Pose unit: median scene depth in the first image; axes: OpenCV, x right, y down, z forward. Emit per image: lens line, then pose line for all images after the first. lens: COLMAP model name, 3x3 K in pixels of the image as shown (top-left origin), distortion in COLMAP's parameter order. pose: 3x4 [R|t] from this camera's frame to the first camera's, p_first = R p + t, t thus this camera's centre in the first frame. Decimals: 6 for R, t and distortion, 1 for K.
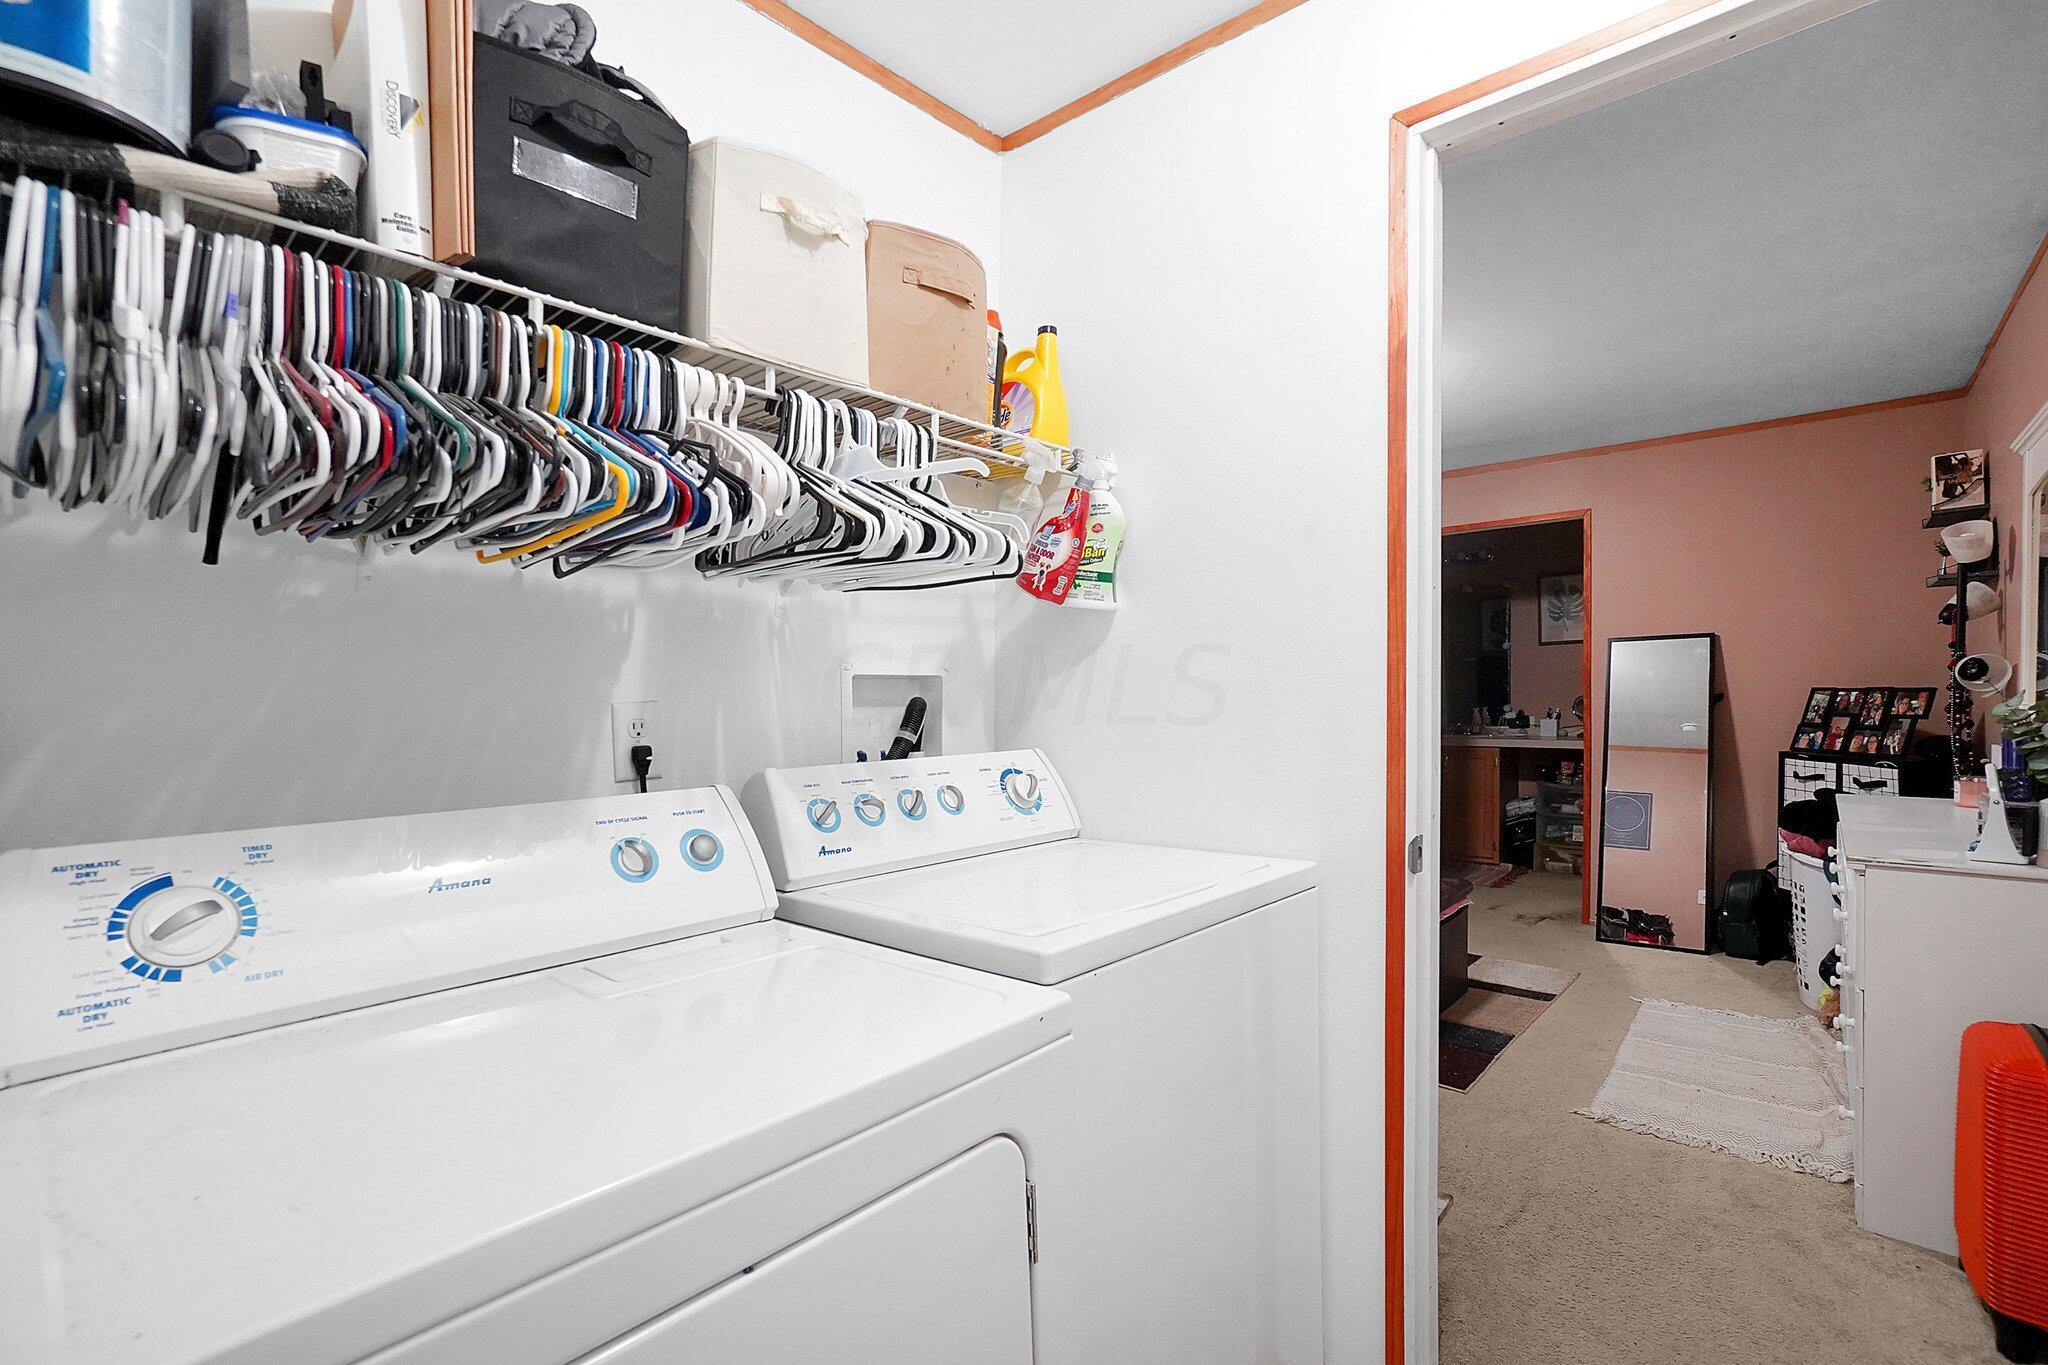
lens RADIAL K [[979.1, 0, 1031.8], [0, 979.1, 688.1], [0, 0, 1]] dist [-0.003527, -0.000538]
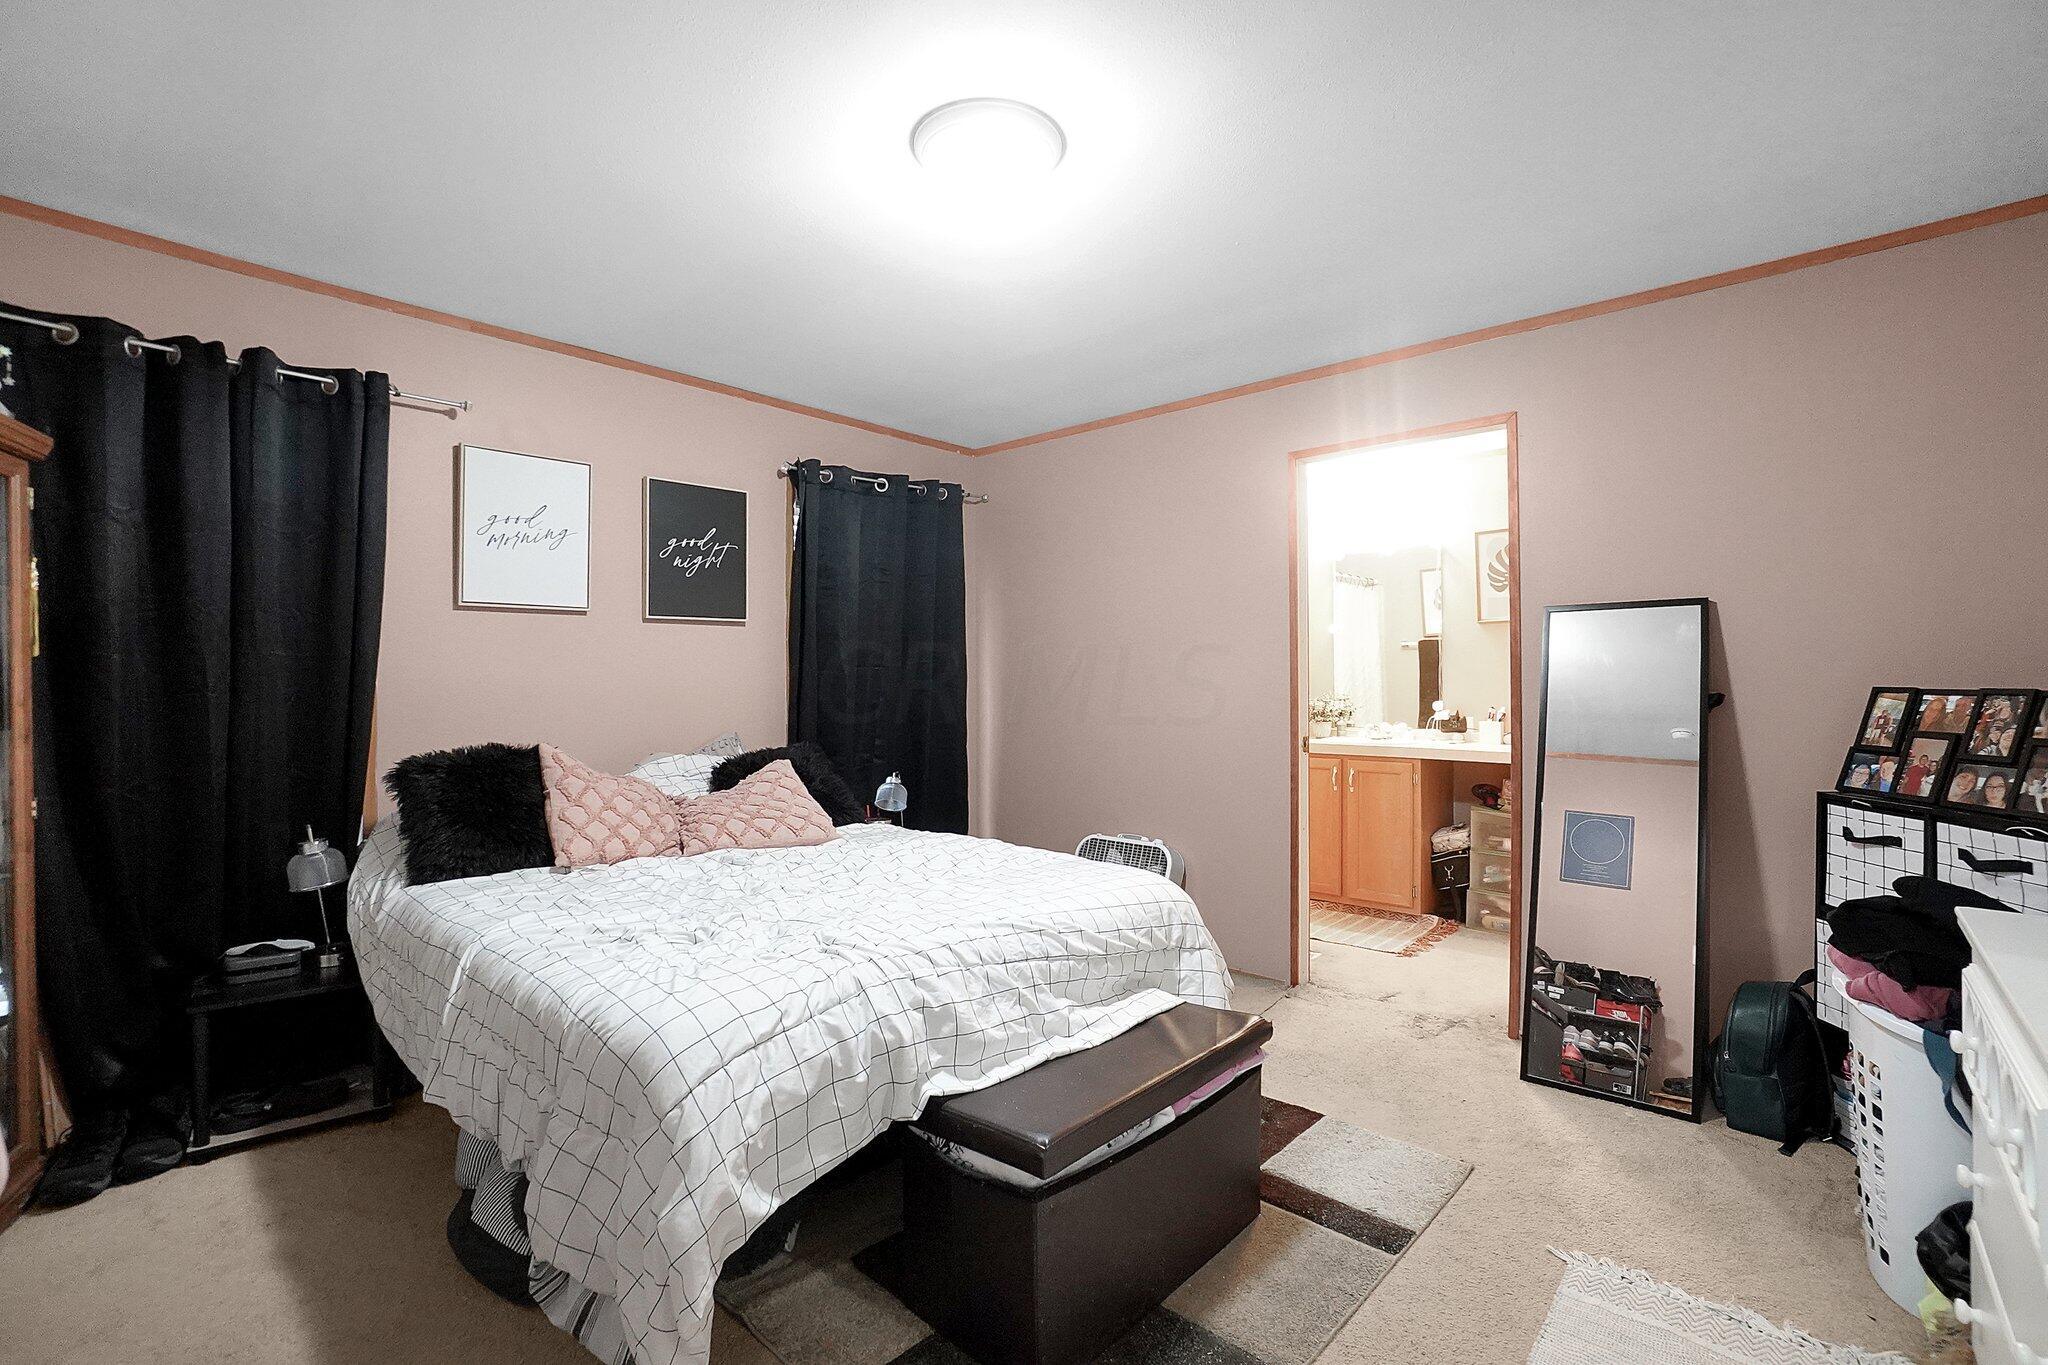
lens RADIAL K [[927.4, 0, 1025.7], [0, 927.4, 656.0], [0, 0, 1]] dist [-0.002241, 0.000215]
pose [[0.999363, 0.011405, -0.033814, 0.300262], [-0.012133, 0.999697, -0.021407, -0.001239], [0.033559, 0.021804, 0.999199, 0.418139]]
